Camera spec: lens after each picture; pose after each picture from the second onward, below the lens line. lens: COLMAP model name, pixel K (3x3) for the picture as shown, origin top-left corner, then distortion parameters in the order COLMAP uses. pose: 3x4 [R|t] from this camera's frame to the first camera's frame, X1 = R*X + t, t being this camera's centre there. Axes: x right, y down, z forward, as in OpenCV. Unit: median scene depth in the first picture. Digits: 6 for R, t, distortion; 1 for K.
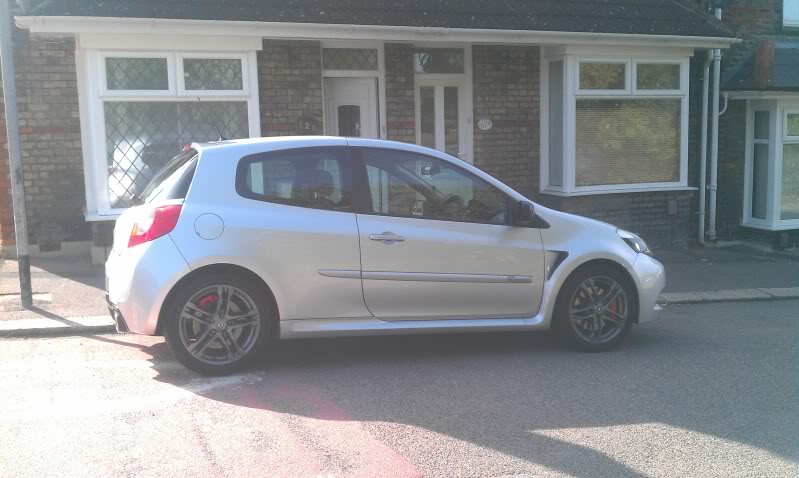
lens RADIAL K [[866.0, 0, 402.7], [0, 866.0, 244.0], [0, 0, 1]] dist [-0.002734, 0.000000]
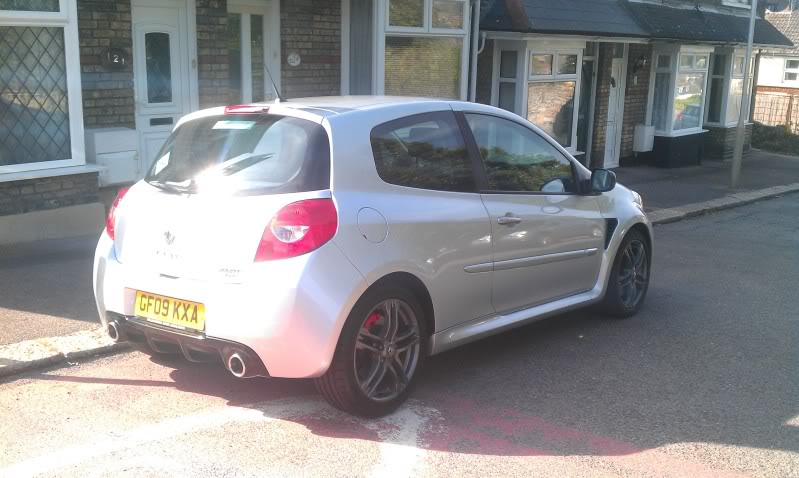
lens RADIAL K [[866.0, 0, 395.9], [0, 866.0, 235.9], [0, 0, 1]] dist [-0.002734, 0.000000]
pose [[0.867126, -0.074798, 0.492441, -0.280532], [0.031386, 0.994901, 0.095851, -0.040238], [-0.497099, -0.067659, 0.865052, 0.161111]]
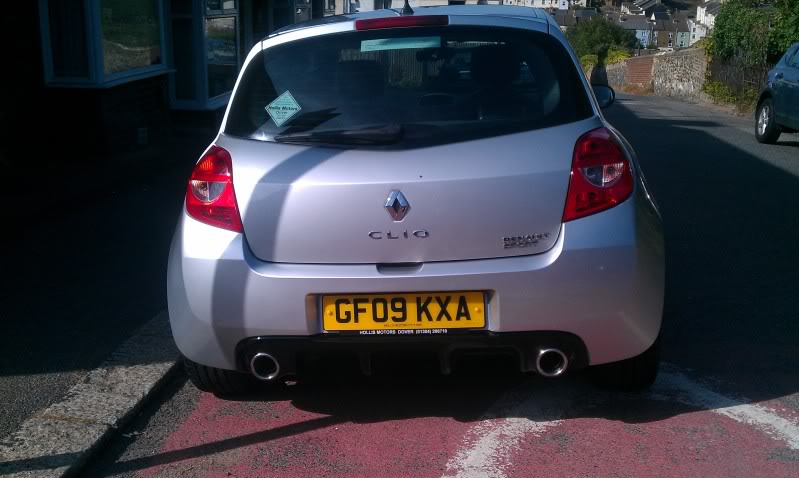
lens RADIAL K [[866.0, 0, 399.9], [0, 866.0, 238.1], [0, 0, 1]] dist [-0.002734, 0.000000]
pose [[0.444465, -0.216334, 0.869282, -0.409096], [0.098868, 0.976319, 0.192420, -0.047550], [-0.890323, 0.000420, 0.455329, 0.421068]]
